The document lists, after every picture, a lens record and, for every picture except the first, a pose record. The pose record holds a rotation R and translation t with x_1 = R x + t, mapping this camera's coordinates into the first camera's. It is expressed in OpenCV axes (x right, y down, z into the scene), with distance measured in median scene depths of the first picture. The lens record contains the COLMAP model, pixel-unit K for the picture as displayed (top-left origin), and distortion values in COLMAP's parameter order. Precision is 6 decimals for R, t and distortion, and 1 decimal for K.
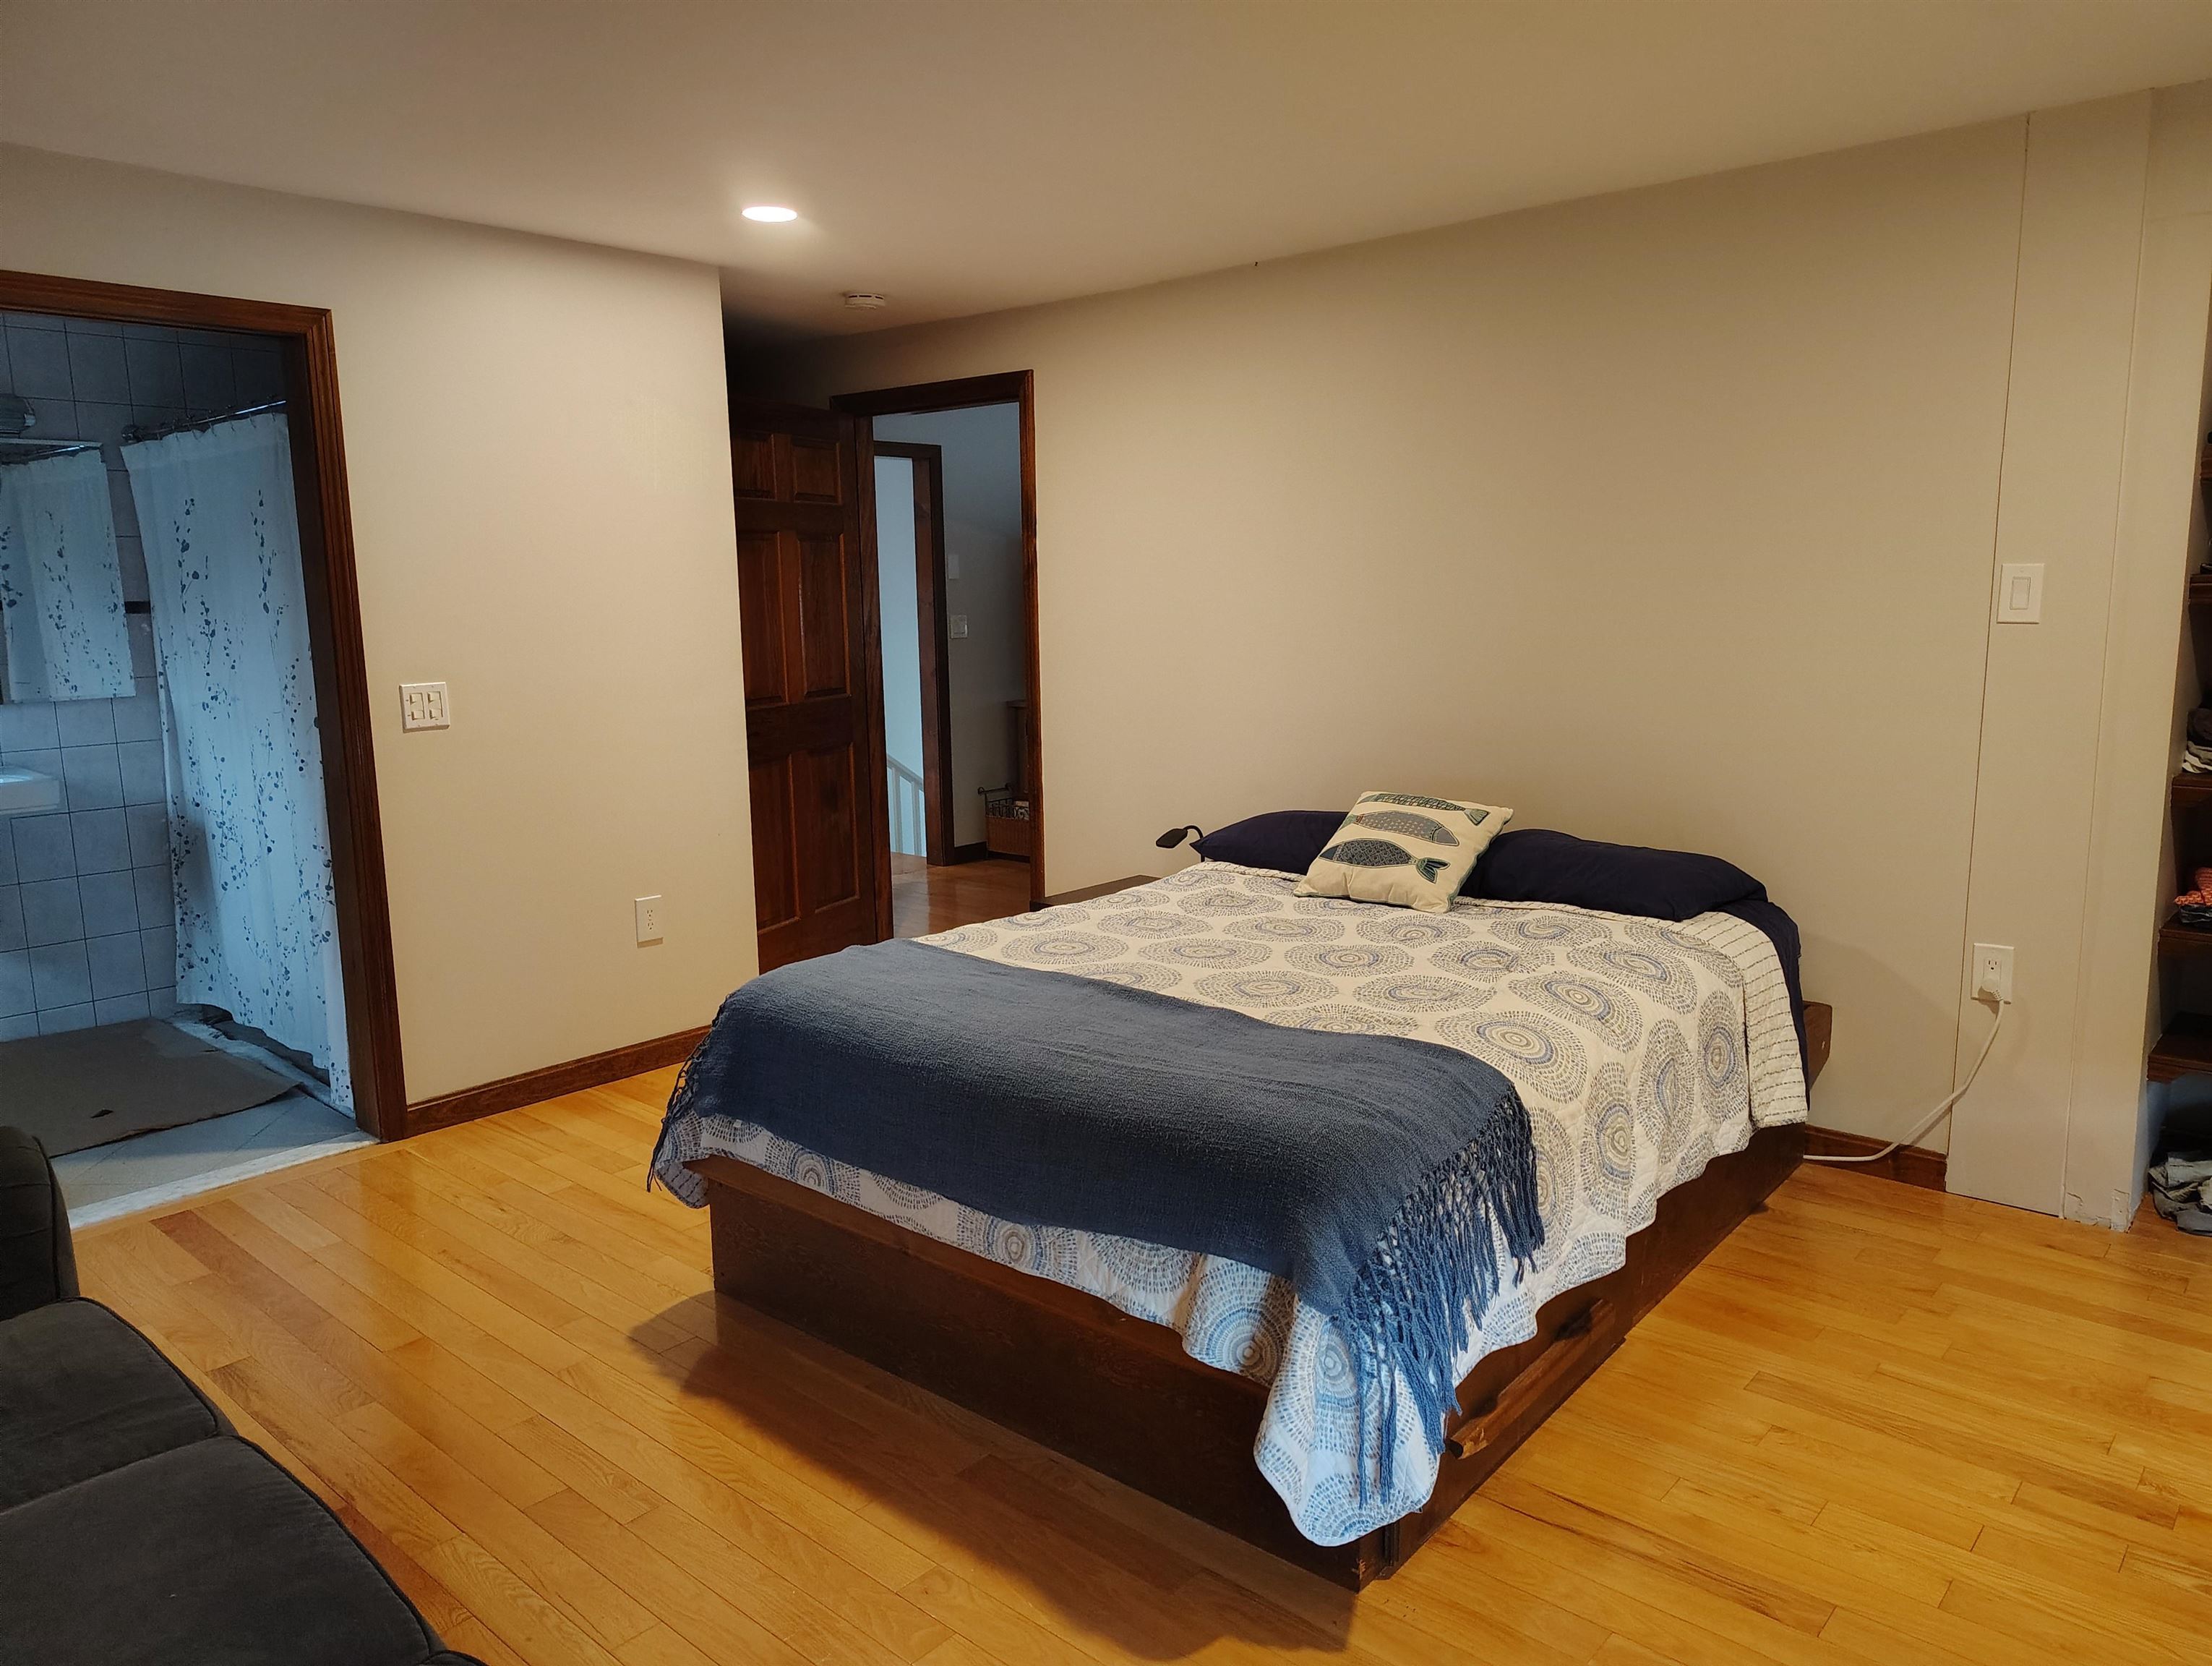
lens RADIAL K [[1539.1, 0, 1113.5], [0, 1539.1, 833.9], [0, 0, 1]] dist [0.047163, -0.044464]
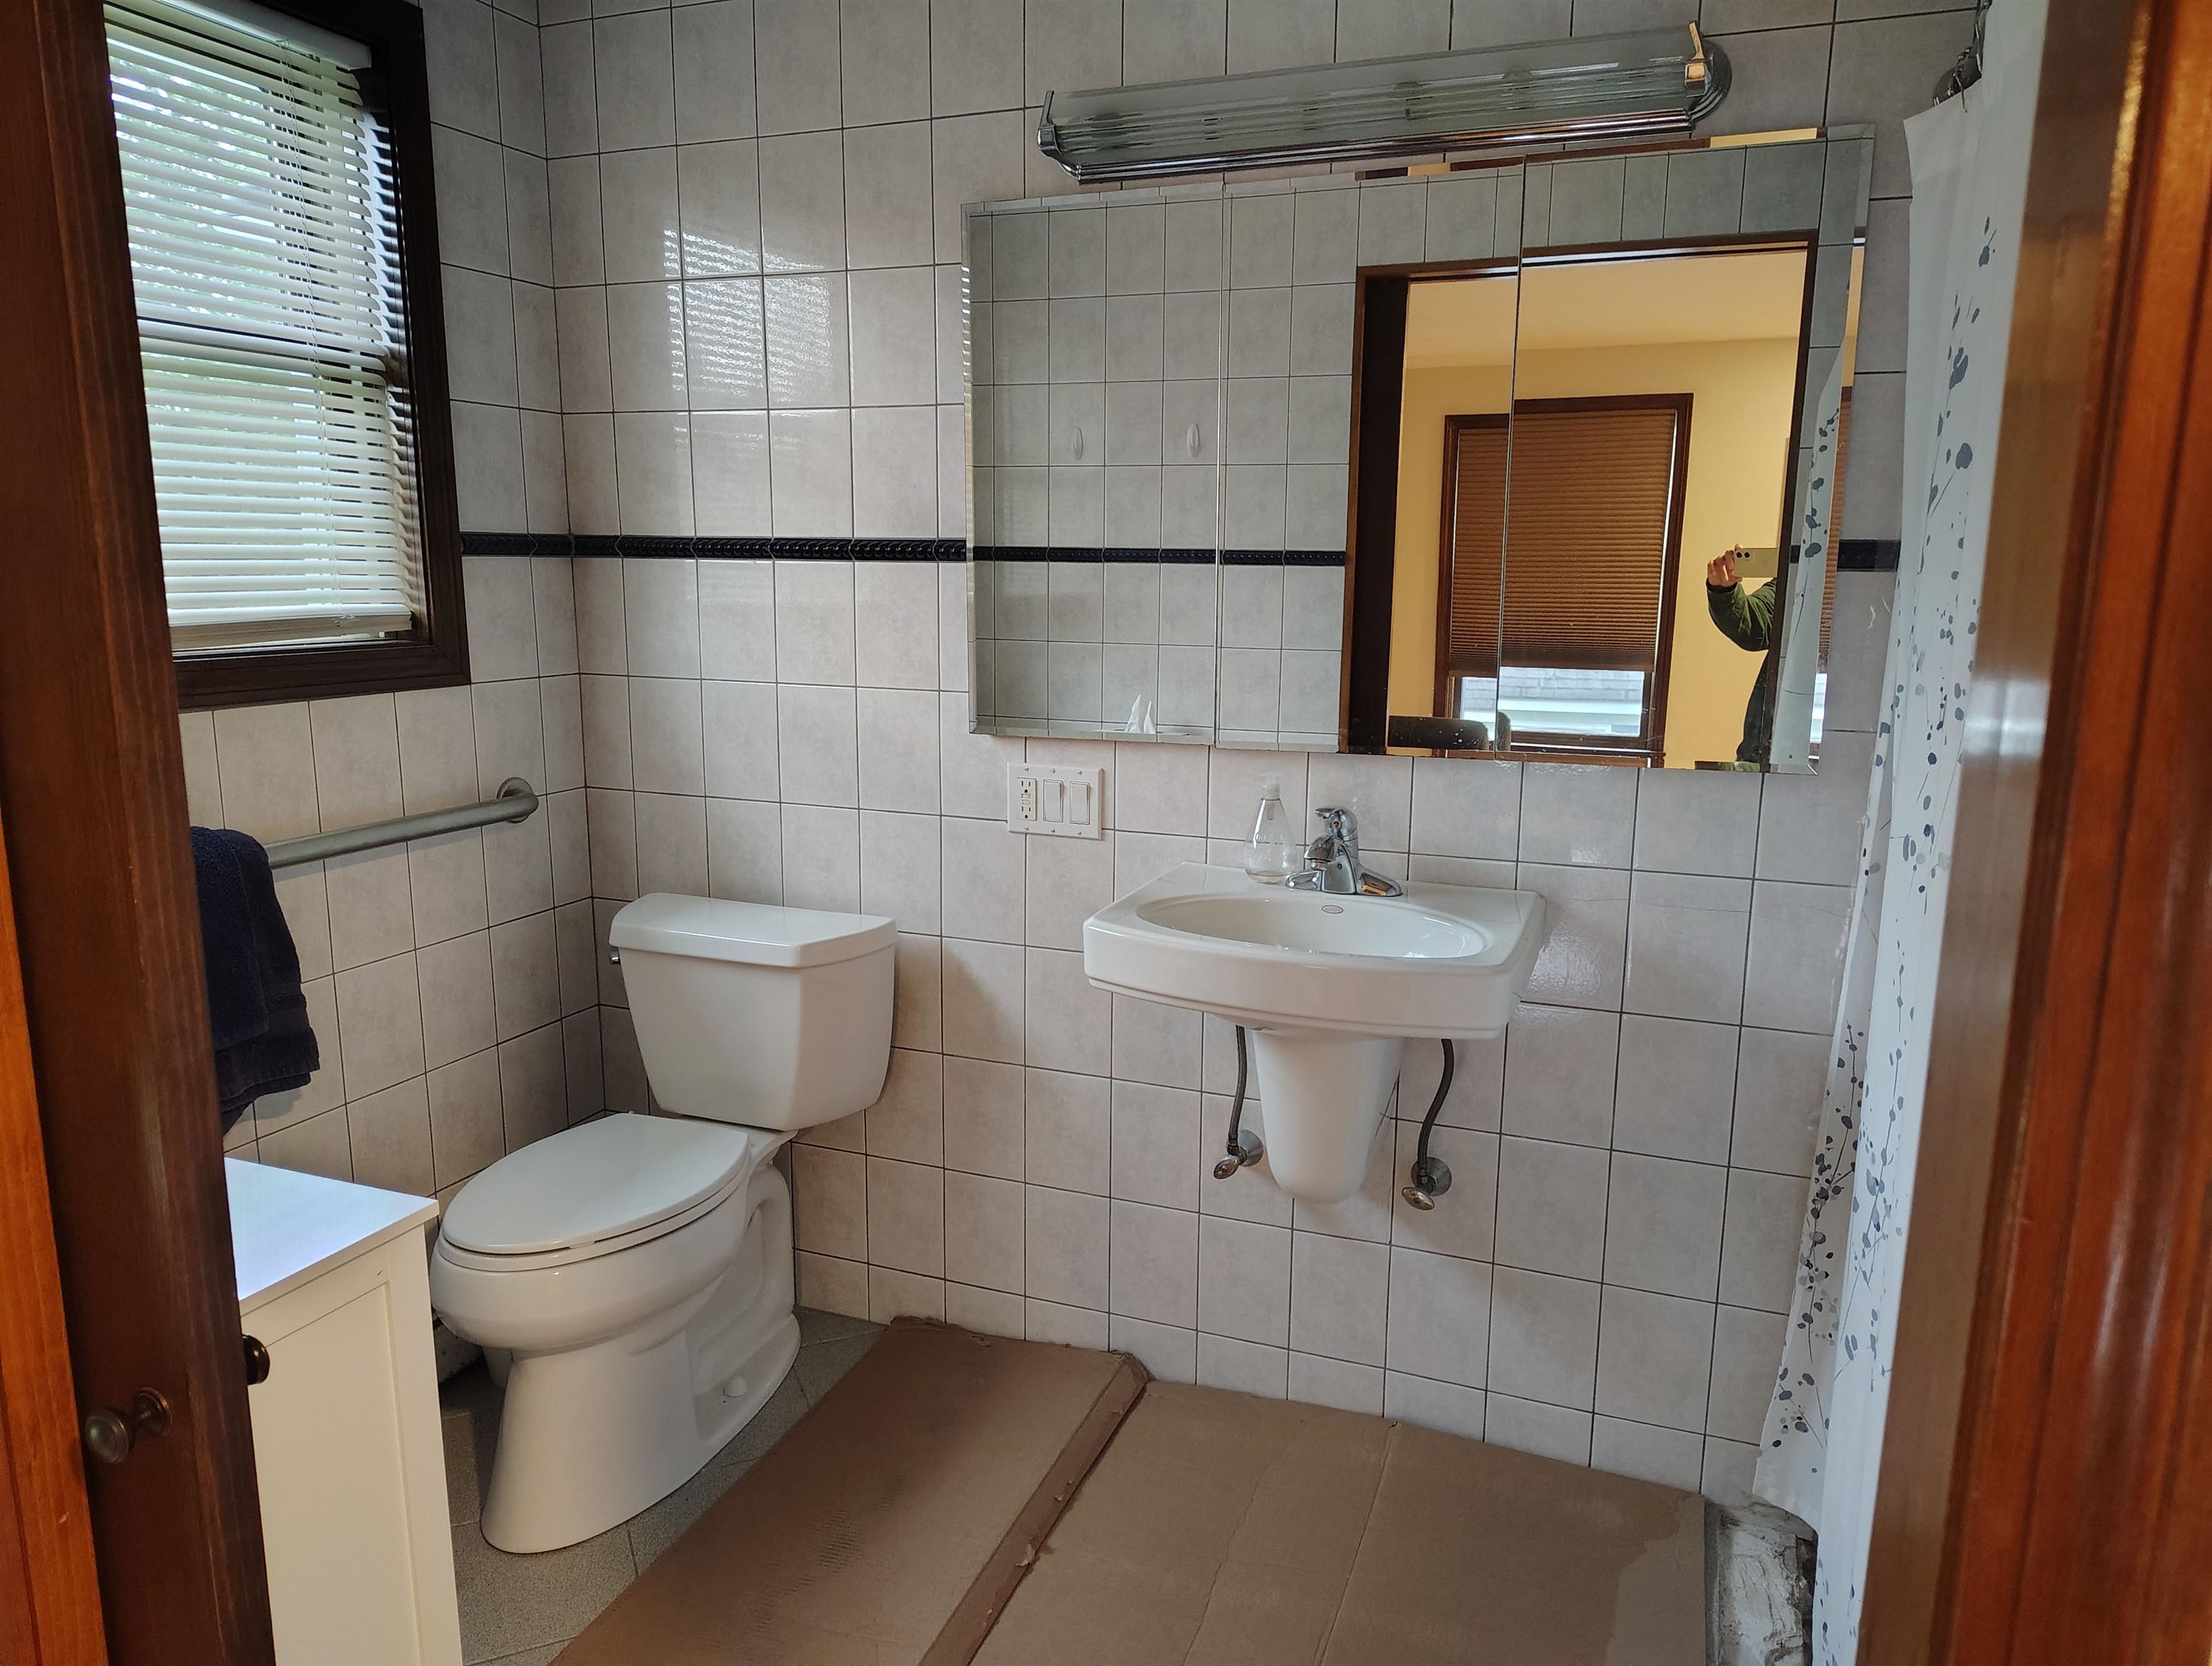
lens RADIAL K [[1539.1, 0, 1109.8], [0, 1539.1, 846.3], [0, 0, 1]] dist [0.047163, -0.044464]
pose [[0.352429, 0.198576, -0.914528, -0.317998], [-0.164291, 0.975180, 0.148433, -0.099567], [0.921304, 0.097937, 0.376306, 0.676383]]
